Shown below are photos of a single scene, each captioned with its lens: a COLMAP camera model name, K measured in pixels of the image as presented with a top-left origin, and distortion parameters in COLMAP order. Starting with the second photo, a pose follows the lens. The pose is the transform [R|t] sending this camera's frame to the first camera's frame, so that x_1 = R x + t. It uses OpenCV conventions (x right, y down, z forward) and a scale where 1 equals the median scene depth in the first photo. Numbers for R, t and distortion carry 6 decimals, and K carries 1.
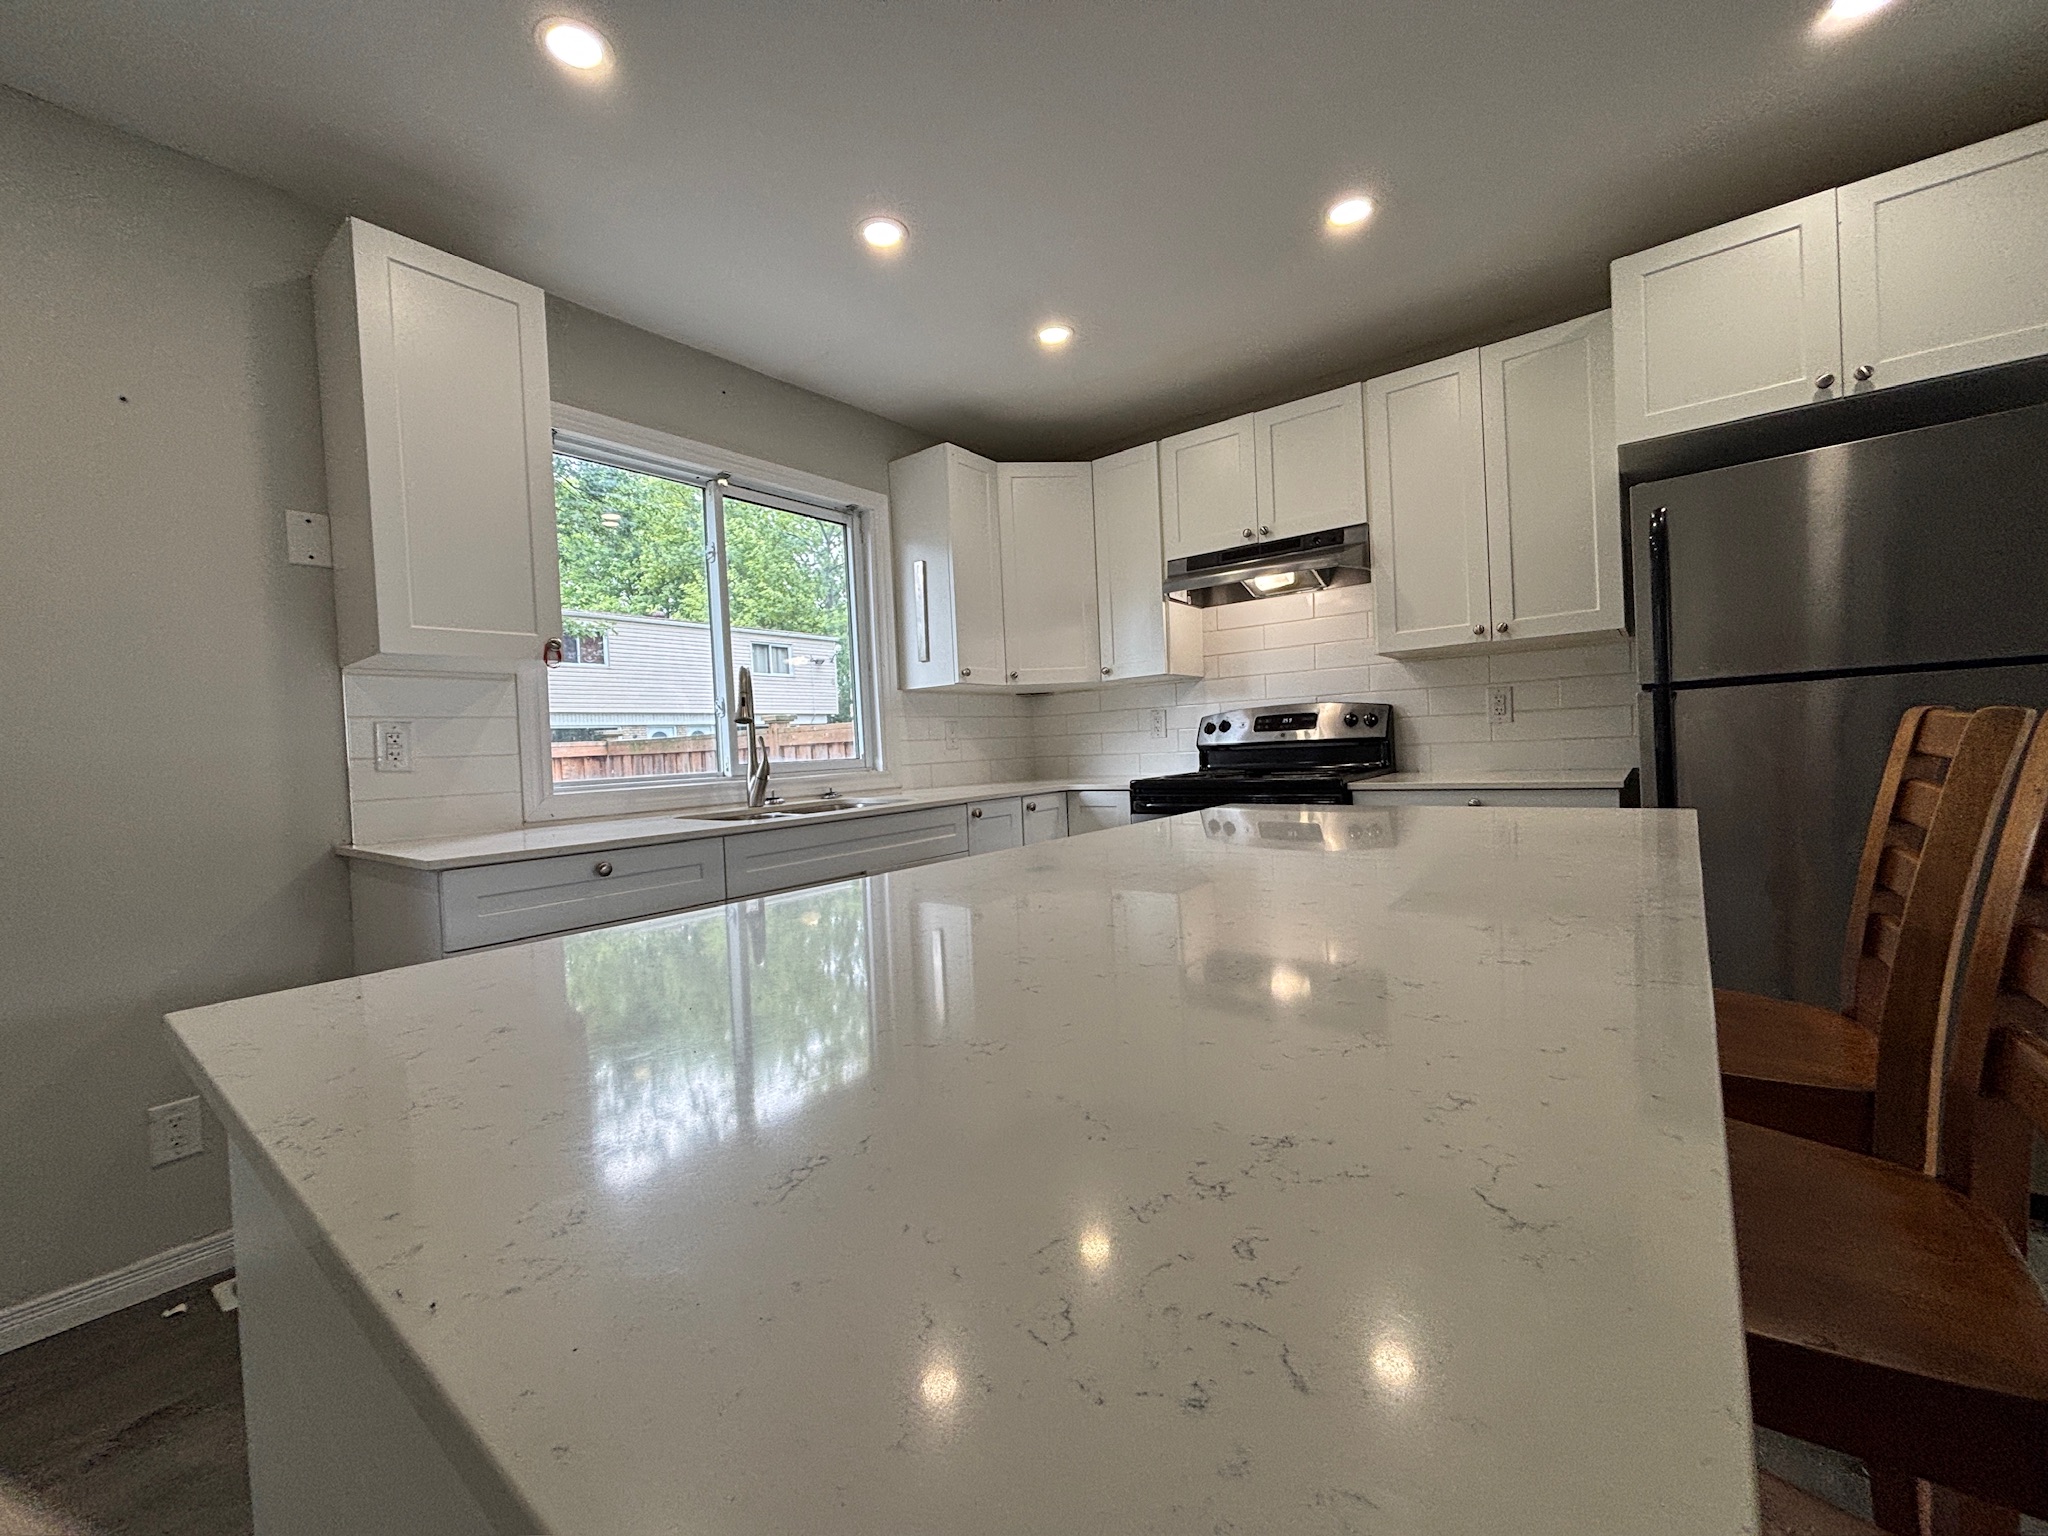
lens RADIAL K [[807.2, 0, 1024.0], [0, 807.2, 768.0], [0, 0, 1]] dist [-0.001421, 0.000156]
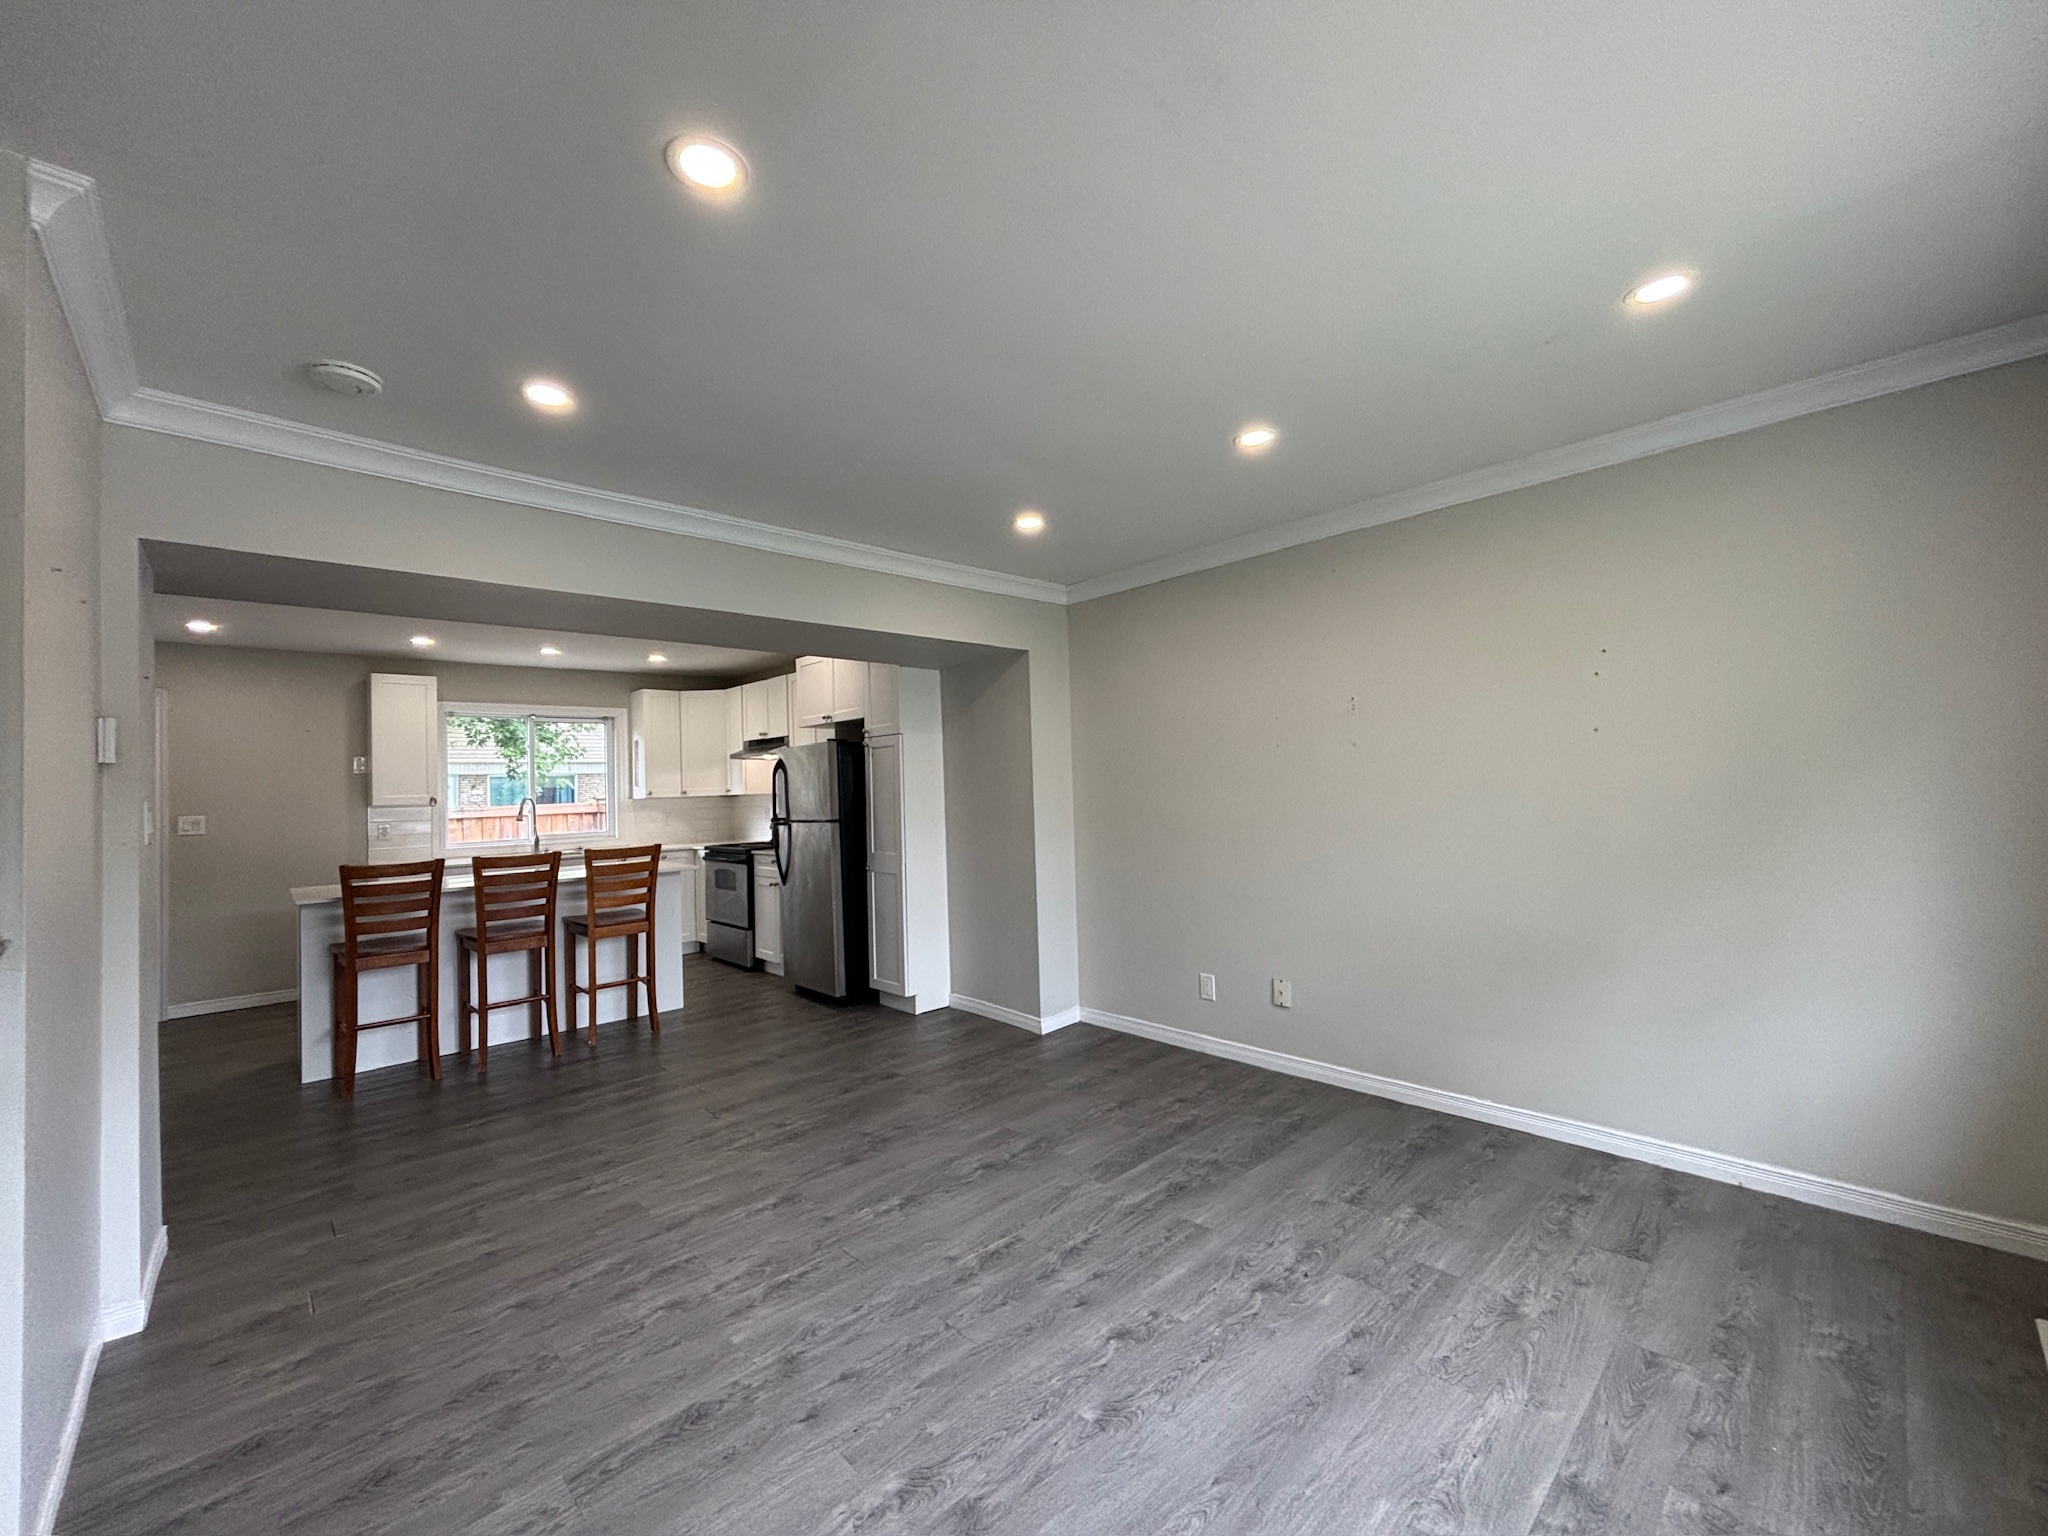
lens RADIAL K [[804.1, 0, 1024.0], [0, 804.1, 768.0], [0, 0, 1]] dist [-0.001430, -0.000396]
pose [[0.993361, 0.006930, -0.114832, 1.172936], [-0.012700, 0.998689, -0.049591, -0.092834], [0.114338, 0.050720, 0.992146, -1.028542]]
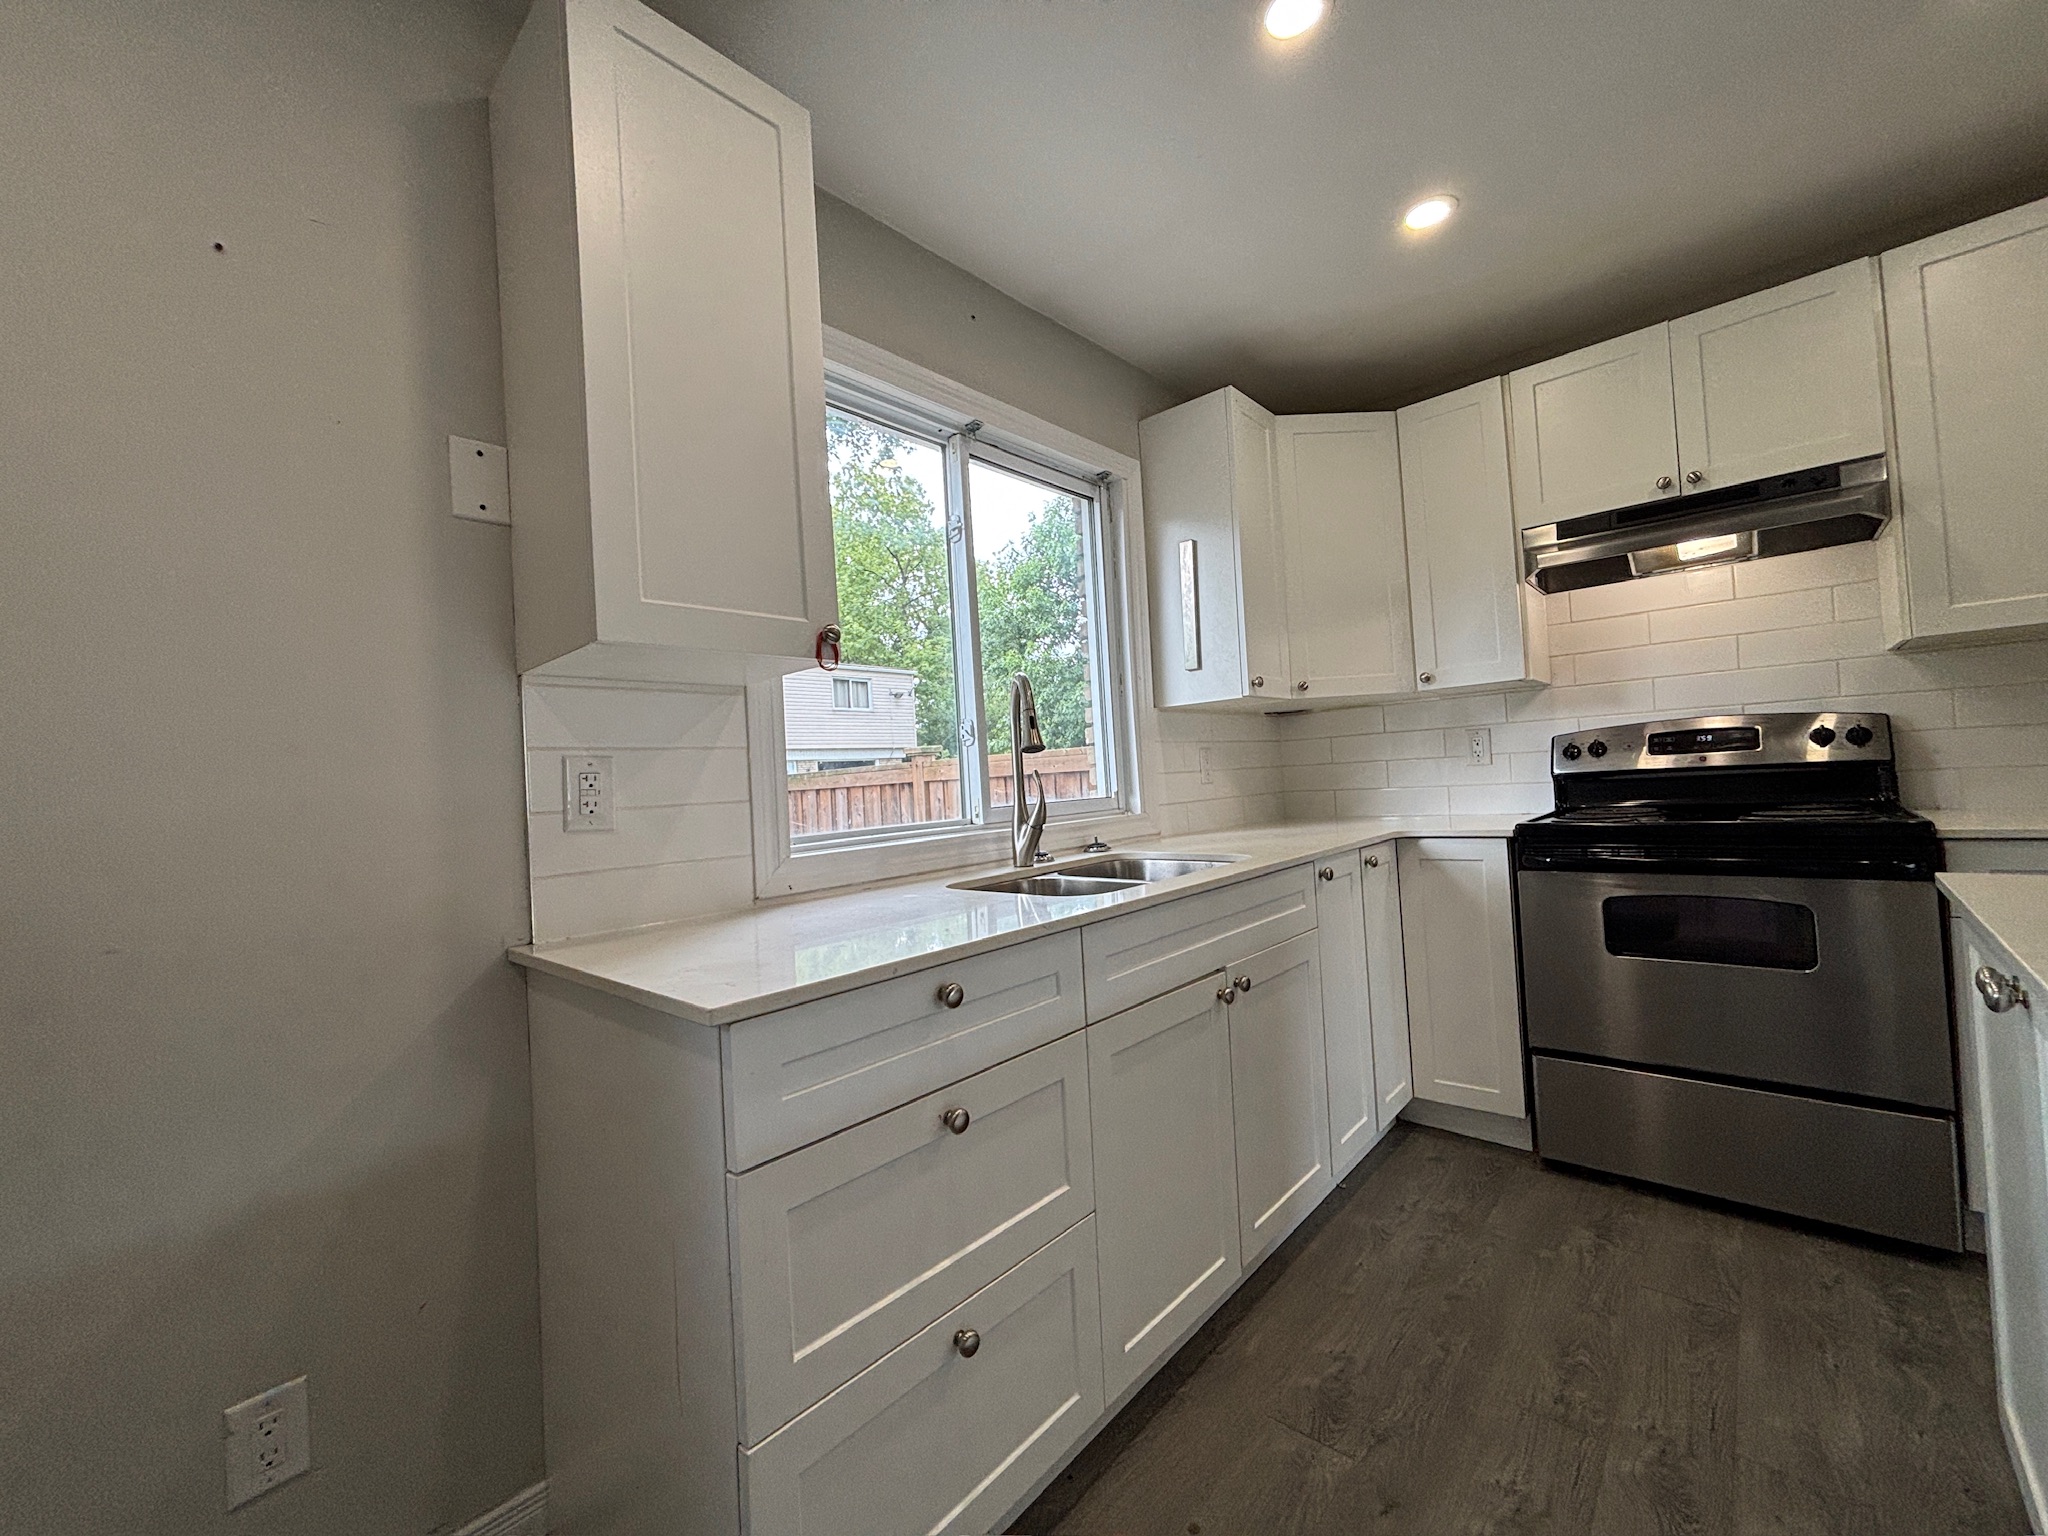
lens RADIAL K [[804.1, 0, 1024.0], [0, 804.1, 768.0], [0, 0, 1]] dist [-0.001430, -0.000396]
pose [[0.997395, -0.014705, -0.070622, -0.241814], [0.011913, 0.999137, -0.039796, -0.010750], [0.071147, 0.038851, 0.996709, 0.233457]]
